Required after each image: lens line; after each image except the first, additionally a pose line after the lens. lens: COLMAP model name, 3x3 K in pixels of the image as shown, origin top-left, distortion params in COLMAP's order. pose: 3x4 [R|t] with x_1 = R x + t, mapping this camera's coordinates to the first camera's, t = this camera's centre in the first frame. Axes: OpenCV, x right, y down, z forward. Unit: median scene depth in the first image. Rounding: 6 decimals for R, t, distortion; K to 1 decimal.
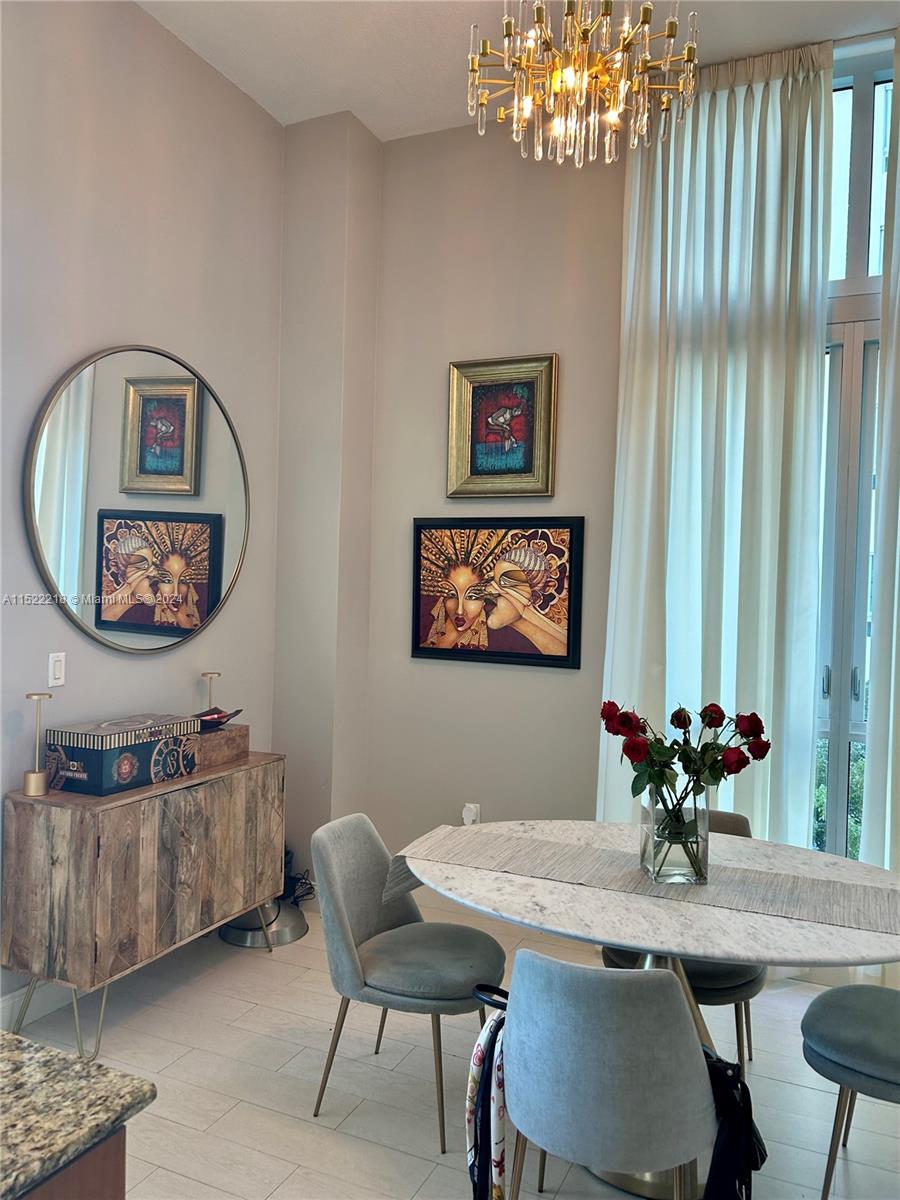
lens RADIAL K [[898.0, 0, 453.8], [0, 898.0, 598.5], [0, 0, 1]] dist [0.040127, -0.024260]
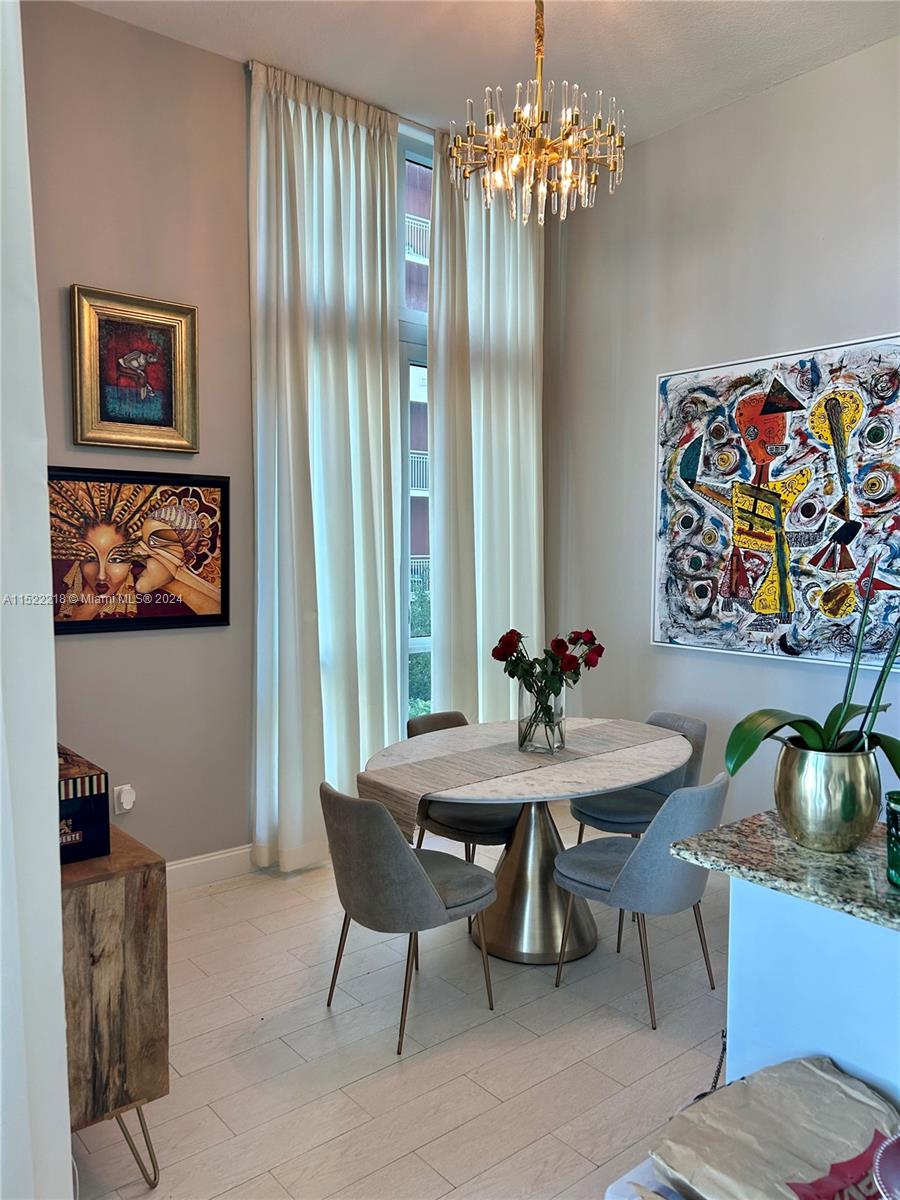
lens RADIAL K [[898.0, 0, 455.8], [0, 898.0, 599.5], [0, 0, 1]] dist [0.040127, -0.024260]
pose [[0.426079, -0.081525, 0.901005, -0.670446], [0.016567, 0.996468, 0.082328, -0.031457], [-0.904534, -0.020151, 0.425925, 0.320156]]
